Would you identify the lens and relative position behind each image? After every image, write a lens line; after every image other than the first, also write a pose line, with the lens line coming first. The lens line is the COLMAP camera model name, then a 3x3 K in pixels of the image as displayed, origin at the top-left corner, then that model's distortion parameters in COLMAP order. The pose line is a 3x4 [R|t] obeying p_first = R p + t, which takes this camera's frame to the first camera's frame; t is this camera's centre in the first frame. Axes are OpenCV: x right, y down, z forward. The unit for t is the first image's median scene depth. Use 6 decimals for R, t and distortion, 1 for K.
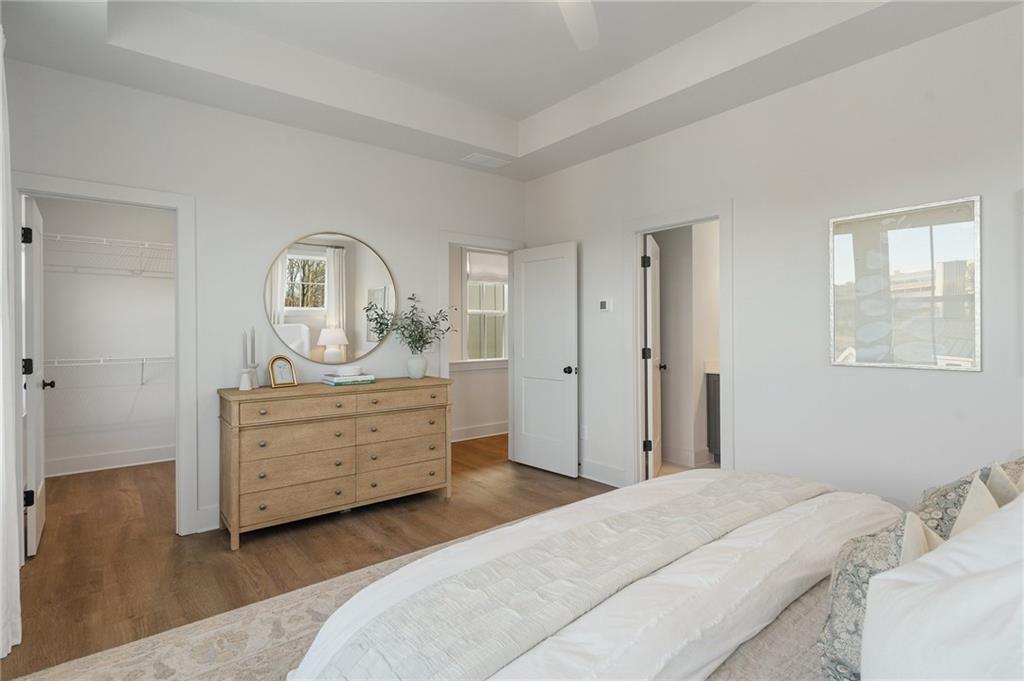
lens RADIAL K [[500.1, 0, 510.9], [0, 500.1, 338.3], [0, 0, 1]] dist [0.001789, 0.000380]
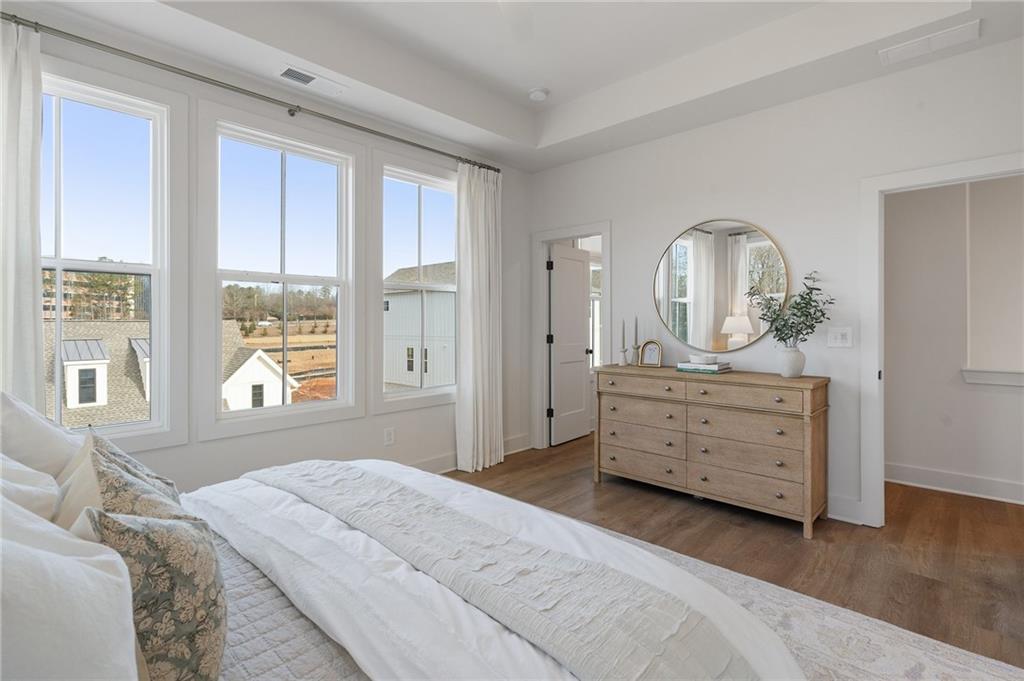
lens RADIAL K [[479.0, 0, 498.3], [0, 479.0, 324.3], [0, 0, 1]] dist [-0.001050, -0.000077]
pose [[0.128130, 0.009598, -0.991711, 0.607792], [-0.009540, 0.999919, 0.008444, -0.008907], [0.991712, 0.008379, 0.128211, 0.500841]]
